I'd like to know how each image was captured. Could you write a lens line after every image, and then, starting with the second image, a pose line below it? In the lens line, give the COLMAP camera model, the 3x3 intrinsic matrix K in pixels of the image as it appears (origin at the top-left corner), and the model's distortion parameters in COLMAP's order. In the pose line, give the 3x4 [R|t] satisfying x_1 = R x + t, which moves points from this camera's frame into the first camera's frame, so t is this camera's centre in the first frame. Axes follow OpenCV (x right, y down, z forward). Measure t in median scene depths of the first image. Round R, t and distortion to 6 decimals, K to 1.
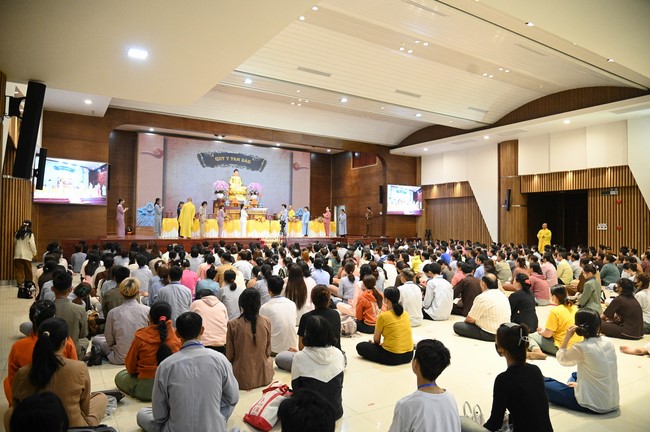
lens RADIAL K [[445.1, 0, 323.1], [0, 445.1, 216.1], [0, 0, 1]] dist [-0.031424, -0.002612]
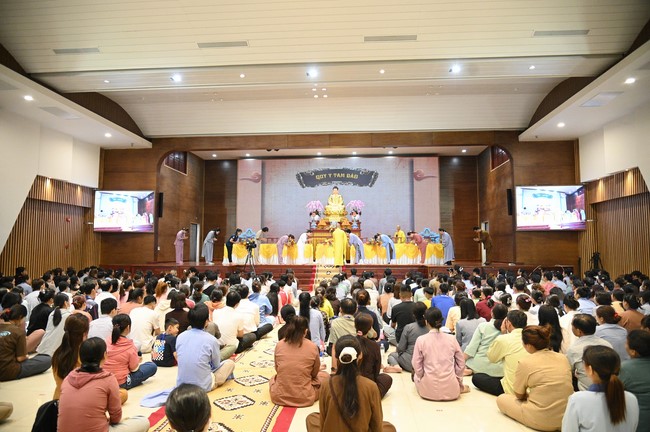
lens RADIAL K [[445.1, 0, 322.9], [0, 445.1, 219.5], [0, 0, 1]] dist [-0.031424, -0.002612]
pose [[0.798249, -0.055802, -0.599737, 0.312862], [0.023772, 0.997842, -0.061204, 0.013106], [0.601858, 0.034599, 0.797853, 0.288682]]
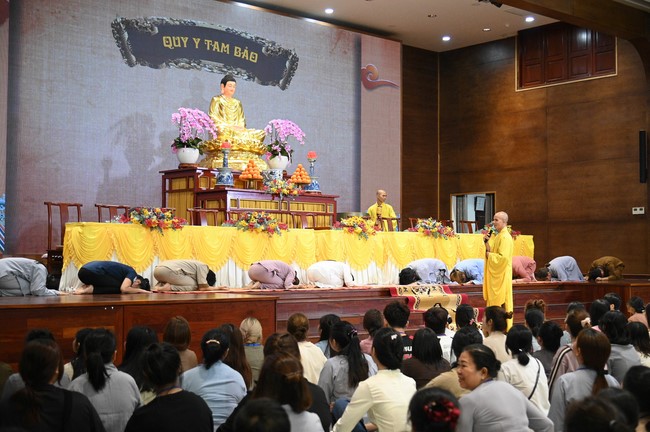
lens RADIAL K [[941.2, 0, 326.1], [0, 941.2, 217.7], [0, 0, 1]] dist [0.018397, 0.000000]
pose [[0.984677, -0.004138, 0.174339, -0.248802], [0.007878, 0.999753, -0.020767, 0.012955], [-0.174210, 0.021822, 0.984467, 0.318013]]
